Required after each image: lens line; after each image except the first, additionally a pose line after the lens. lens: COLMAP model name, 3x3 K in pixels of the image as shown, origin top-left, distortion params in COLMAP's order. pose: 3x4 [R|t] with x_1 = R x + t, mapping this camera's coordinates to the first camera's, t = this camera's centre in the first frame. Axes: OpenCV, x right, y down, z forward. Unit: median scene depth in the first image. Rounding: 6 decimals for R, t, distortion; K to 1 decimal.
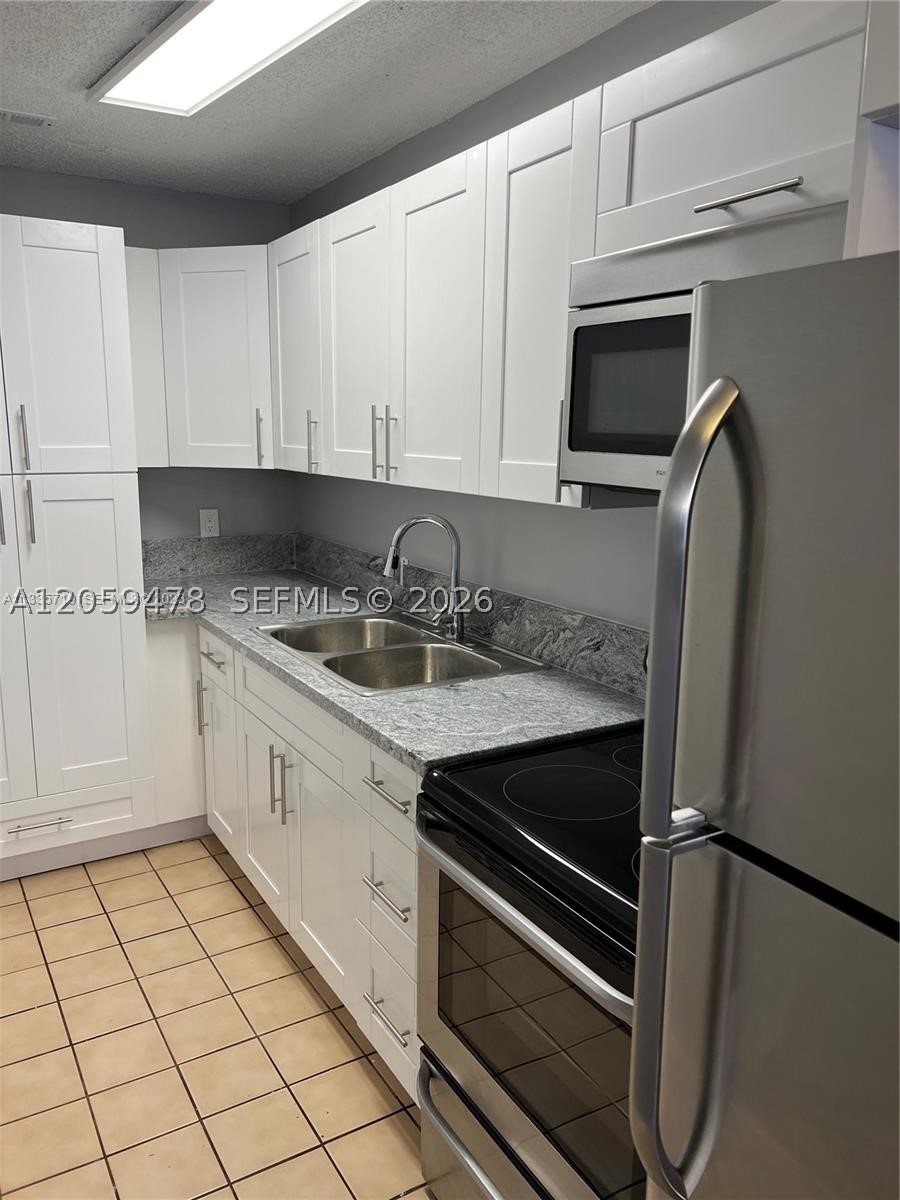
lens RADIAL K [[917.4, 0, 448.6], [0, 917.4, 605.9], [0, 0, 1]] dist [0.050957, -0.058269]
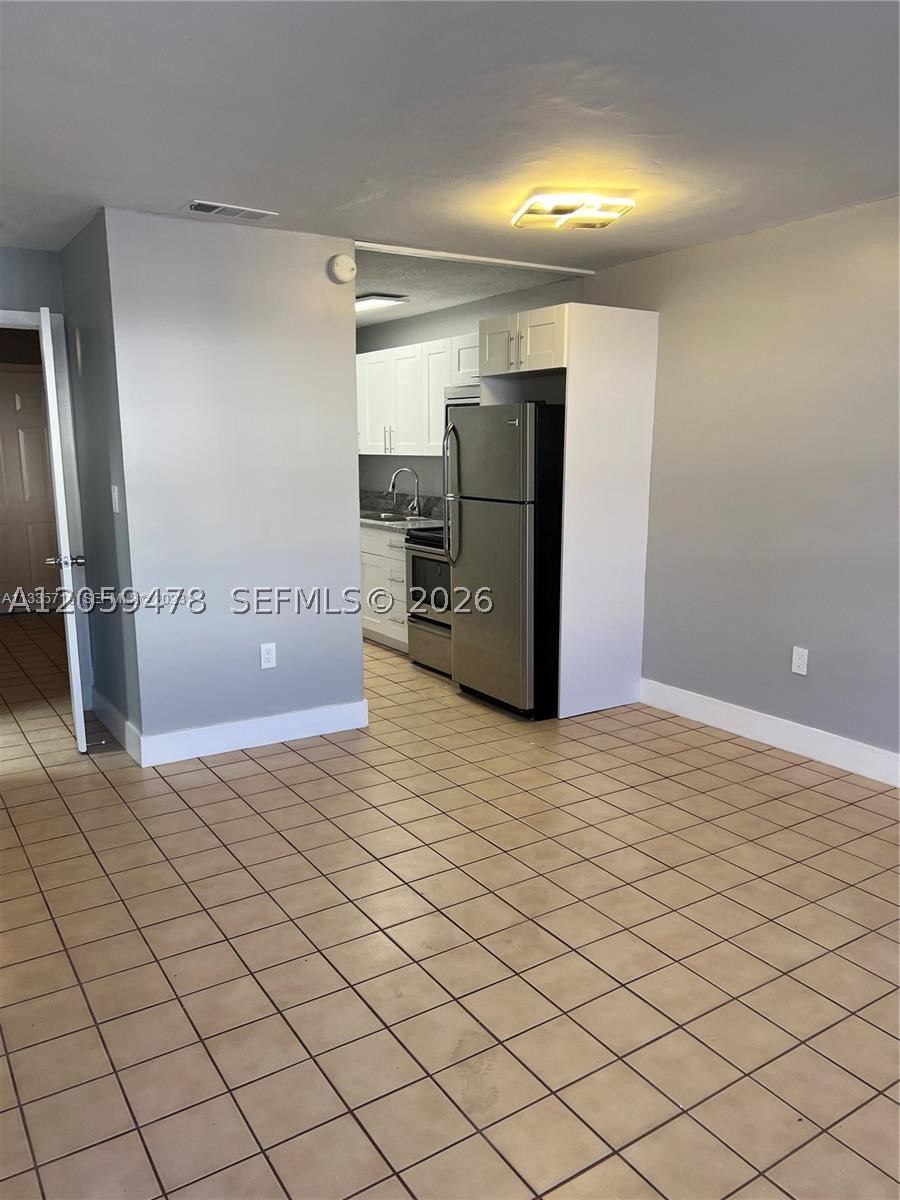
lens RADIAL K [[917.4, 0, 454.8], [0, 917.4, 604.0], [0, 0, 1]] dist [0.050957, -0.058269]
pose [[0.999273, -0.018009, 0.033590, 0.025737], [0.018795, 0.999554, -0.023223, 0.403963], [-0.033157, 0.023837, 0.999166, -1.844521]]
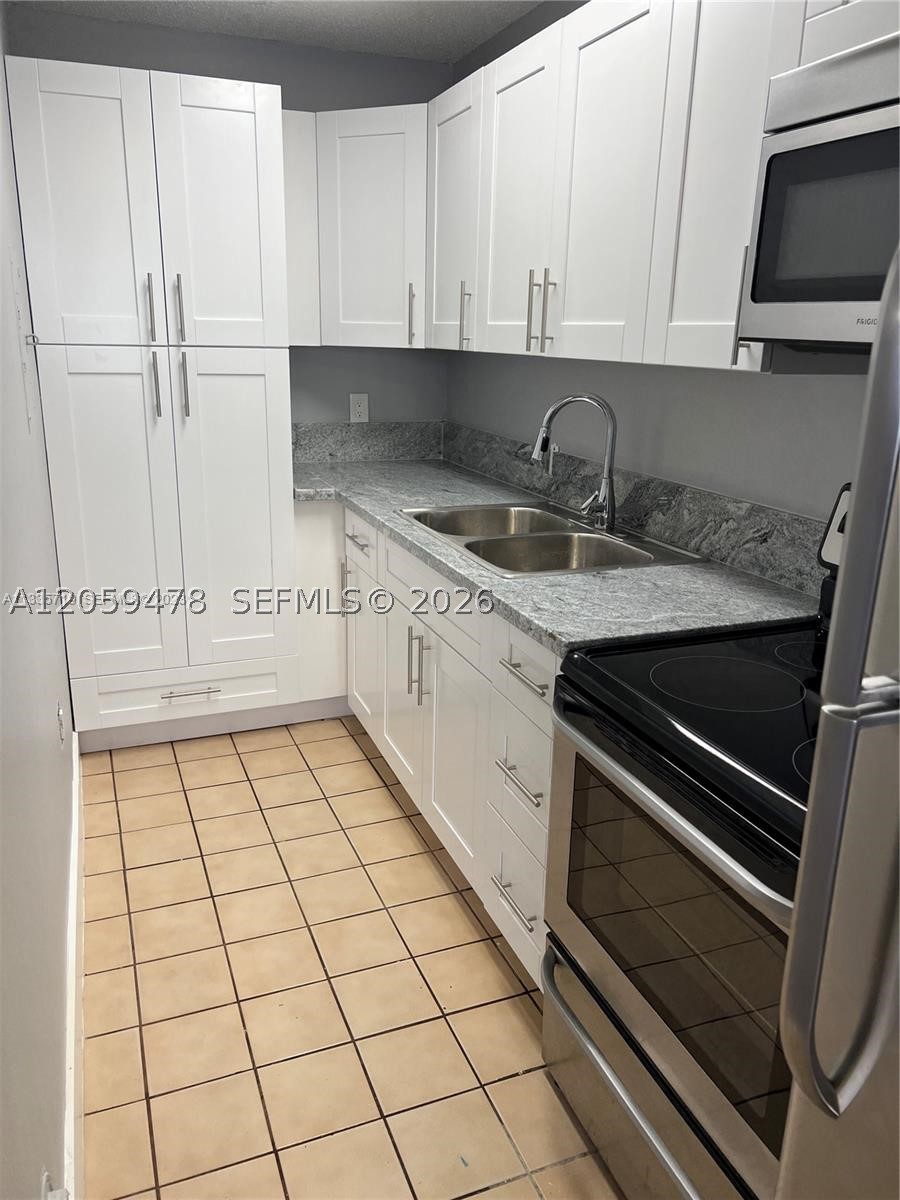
lens RADIAL K [[917.4, 0, 452.7], [0, 917.4, 606.7], [0, 0, 1]] dist [0.050957, -0.058269]
pose [[0.986956, 0.056369, -0.150801, -0.000710], [-0.041999, 0.994414, 0.096838, 0.035732], [0.155417, -0.089241, 0.983810, 0.046668]]
